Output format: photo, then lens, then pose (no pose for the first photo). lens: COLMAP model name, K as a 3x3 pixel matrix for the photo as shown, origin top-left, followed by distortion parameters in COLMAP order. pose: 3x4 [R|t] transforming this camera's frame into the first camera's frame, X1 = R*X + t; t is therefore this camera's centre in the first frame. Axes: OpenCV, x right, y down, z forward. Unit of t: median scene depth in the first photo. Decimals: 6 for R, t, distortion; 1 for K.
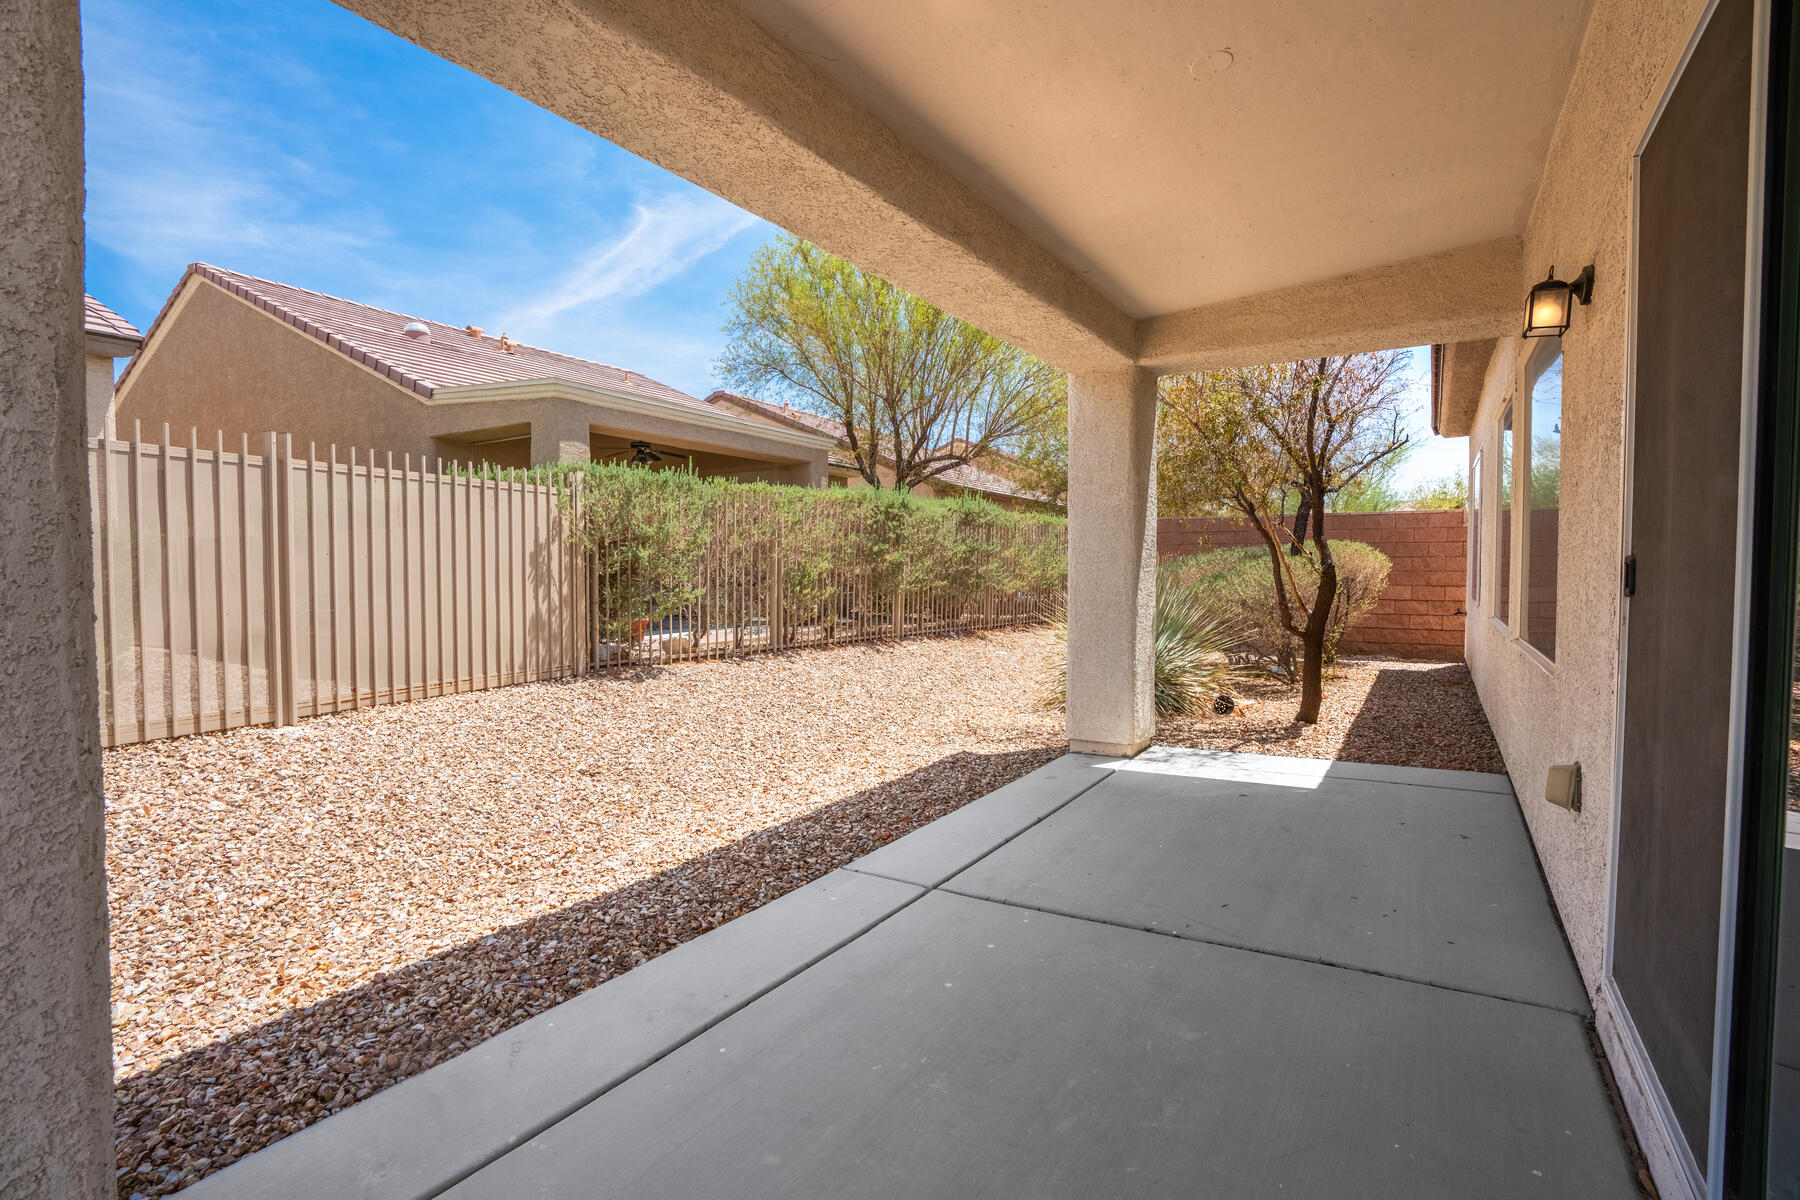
lens RADIAL K [[821.2, 0, 887.5], [0, 821.2, 602.8], [0, 0, 1]] dist [-0.070500, 0.027656]
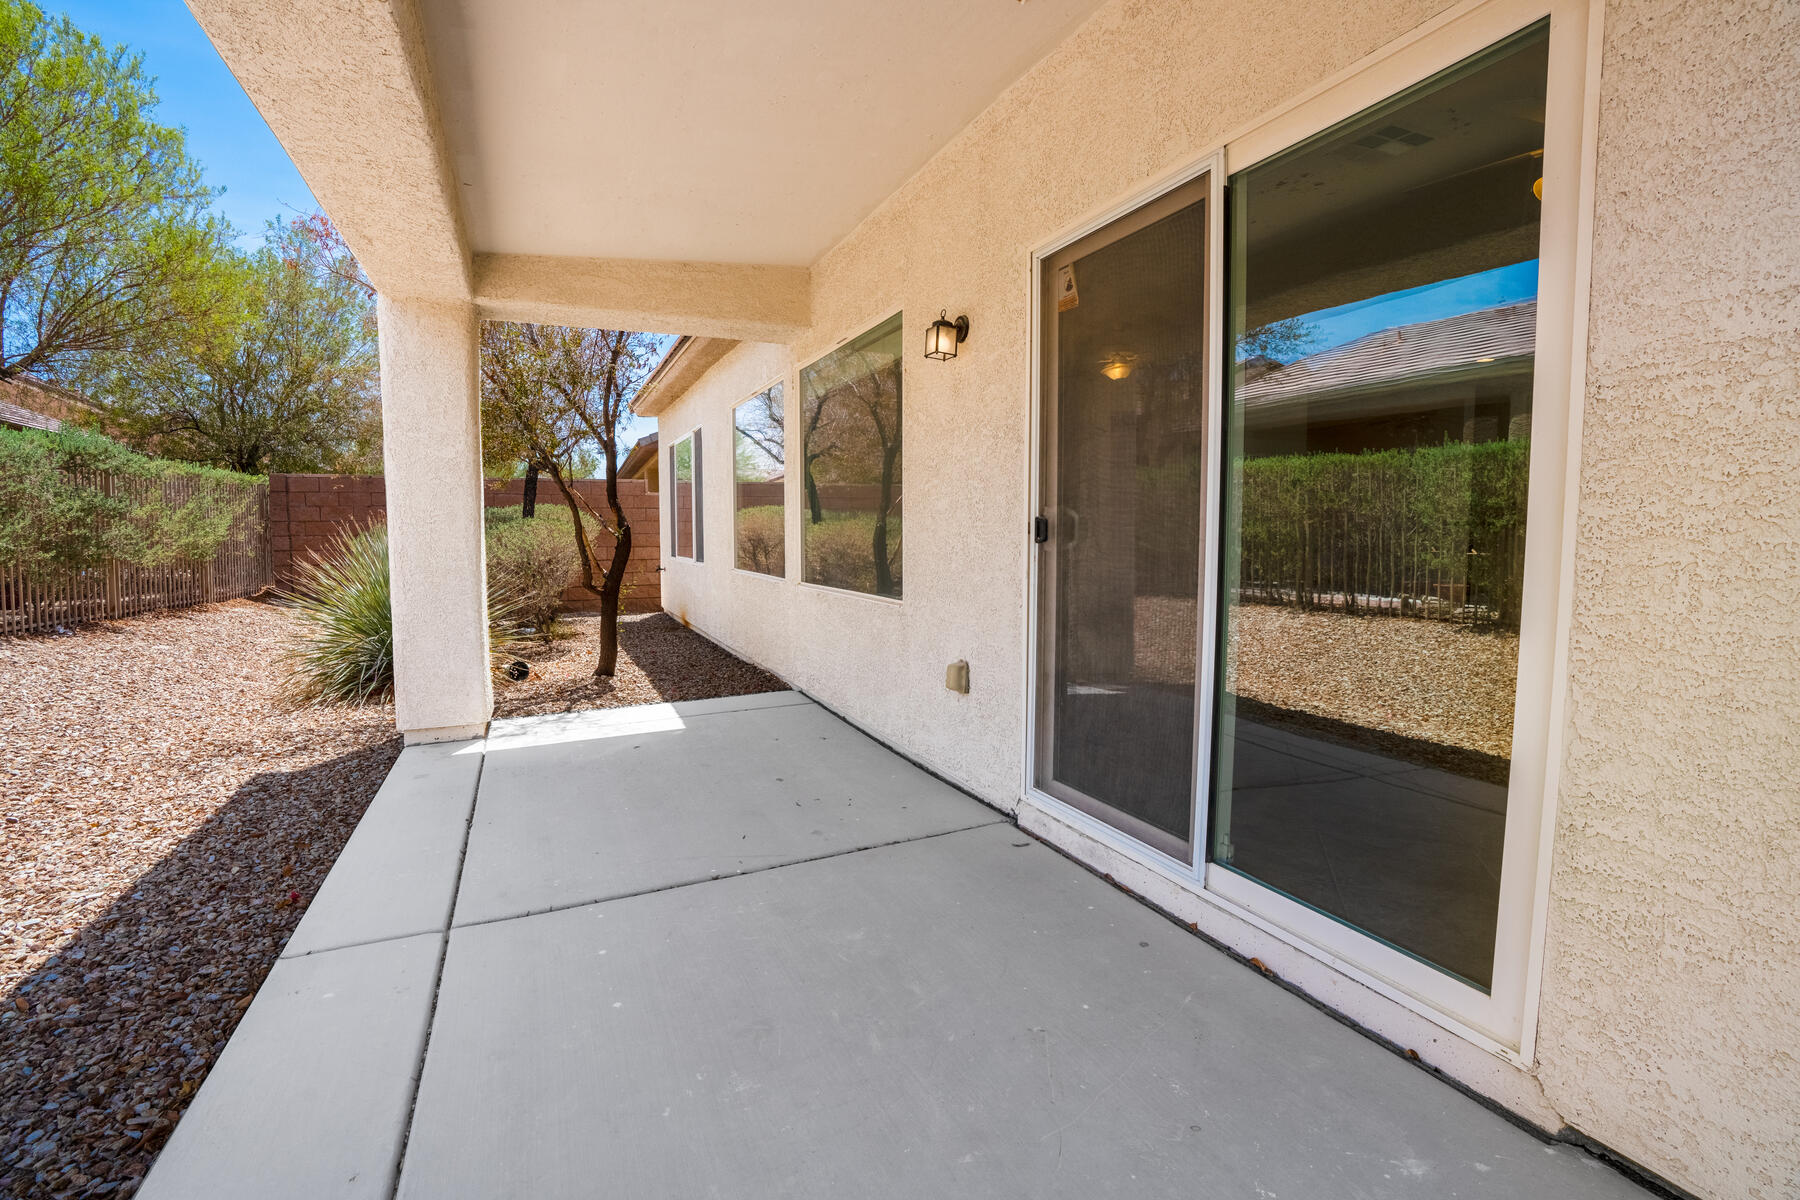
lens RADIAL K [[821.2, 0, 887.5], [0, 821.2, 602.8], [0, 0, 1]] dist [-0.070500, 0.027656]
pose [[0.546041, -0.070993, 0.834745, -0.246535], [0.035439, 0.997468, 0.061650, -0.000317], [-0.837009, -0.004081, 0.547174, 0.156829]]
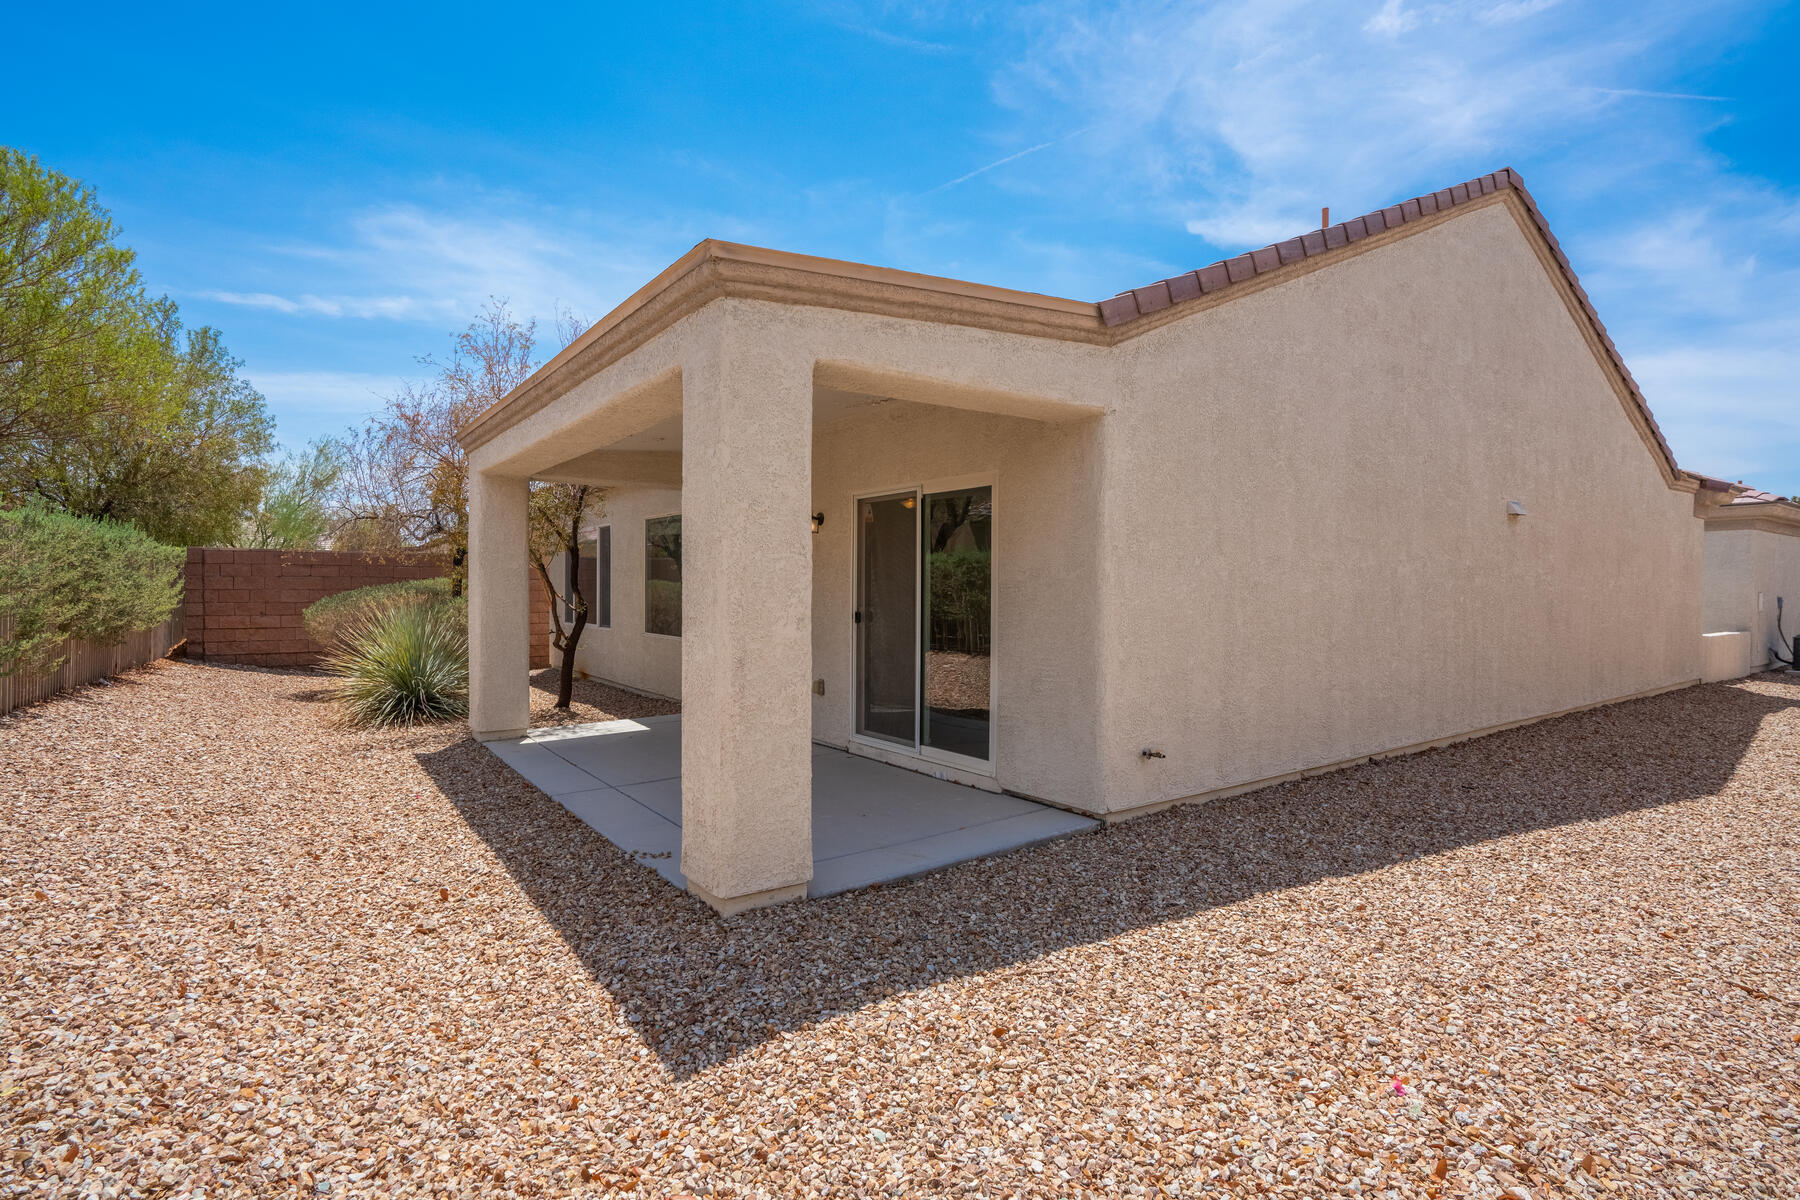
lens RADIAL K [[889.7, 0, 900.0], [0, 889.7, 600.0], [0, 0, 1]] dist [-0.036672, 0.000104]
pose [[0.343067, -0.006460, 0.939289, -1.248122], [0.031672, 0.999487, -0.004694, -0.041350], [-0.938777, 0.031360, 0.343096, -0.269647]]
